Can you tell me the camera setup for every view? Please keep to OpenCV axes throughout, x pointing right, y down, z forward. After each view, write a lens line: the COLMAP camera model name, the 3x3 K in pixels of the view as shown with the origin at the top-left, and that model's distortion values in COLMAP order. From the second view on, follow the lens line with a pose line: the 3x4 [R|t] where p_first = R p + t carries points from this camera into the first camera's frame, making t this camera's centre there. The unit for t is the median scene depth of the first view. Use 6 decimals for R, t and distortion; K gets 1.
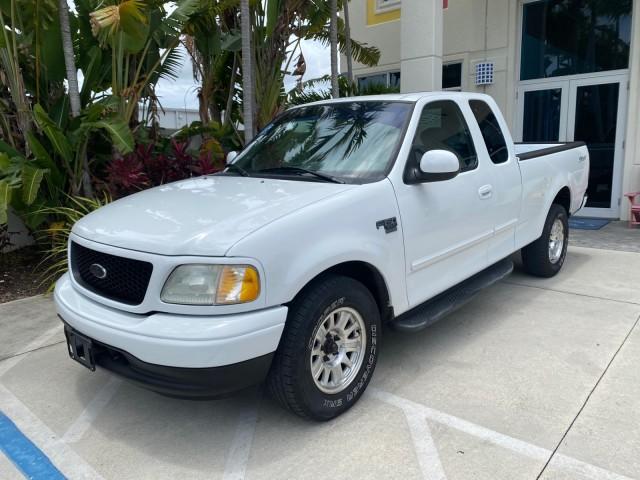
lens RADIAL K [[497.5, 0, 322.2], [0, 497.5, 228.9], [0, 0, 1]] dist [0.007988, -0.005040]
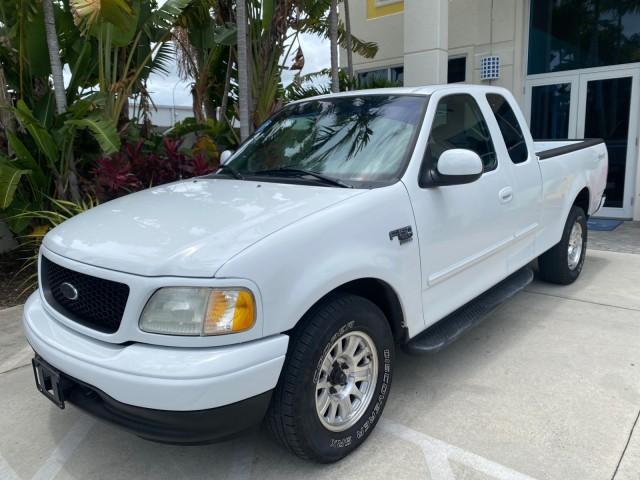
lens RADIAL K [[497.7, 0, 319.5], [0, 497.7, 228.0], [0, 0, 1]] dist [0.001040, 0.001499]
pose [[0.999994, -0.003365, -0.000273, -0.009967], [0.003366, 0.999987, 0.003767, -0.018206], [0.000260, -0.003768, 0.999993, 0.093979]]
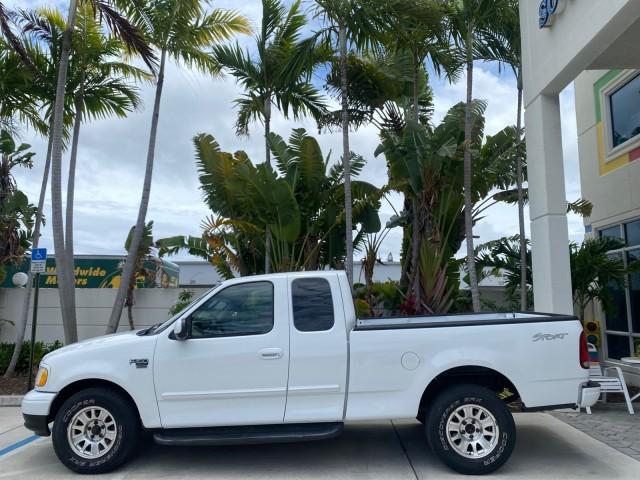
lens RADIAL K [[494.1, 0, 318.2], [0, 494.1, 238.4], [0, 0, 1]] dist [0.008666, -0.001128]
pose [[0.637141, -0.071933, -0.767383, 1.320020], [-0.141910, 0.967665, -0.208533, -0.109848], [0.757571, 0.241764, 0.606331, 0.275174]]
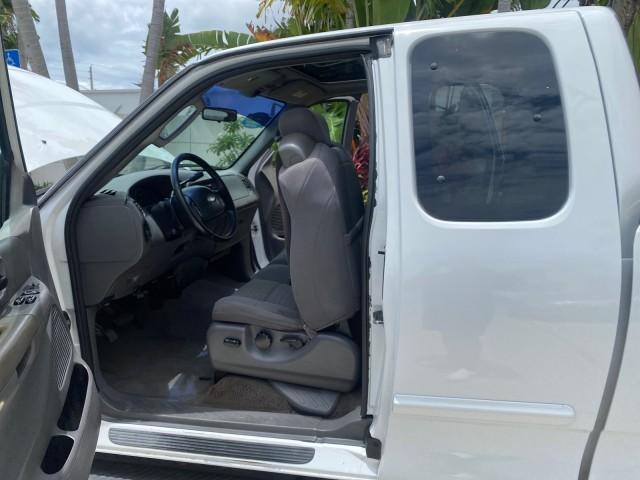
lens RADIAL K [[504.9, 0, 317.9], [0, 504.9, 235.8], [0, 0, 1]] dist [0.021156, -0.002138]
pose [[0.488871, 0.190354, -0.851334, 0.616983], [-0.156702, 0.979191, 0.128957, -0.155030], [0.858166, 0.070363, 0.508527, 0.773159]]
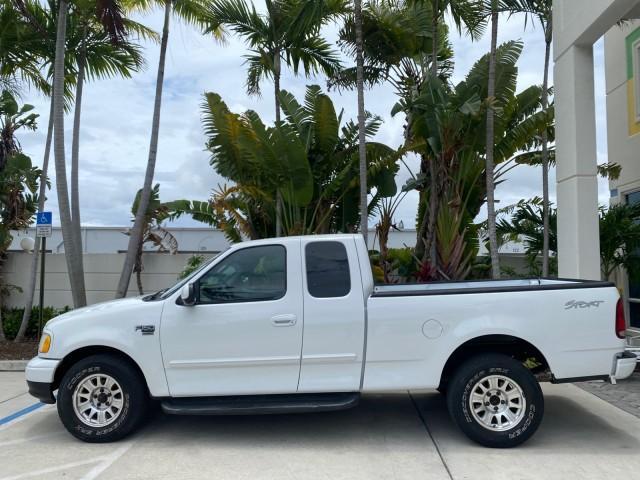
lens RADIAL K [[496.1, 0, 319.4], [0, 496.1, 238.7], [0, 0, 1]] dist [0.005392, -0.001590]
pose [[0.623002, -0.019766, -0.781971, 1.248535], [-0.146967, 0.978920, -0.141833, -0.107744], [0.768290, 0.203286, 0.606964, 0.318903]]
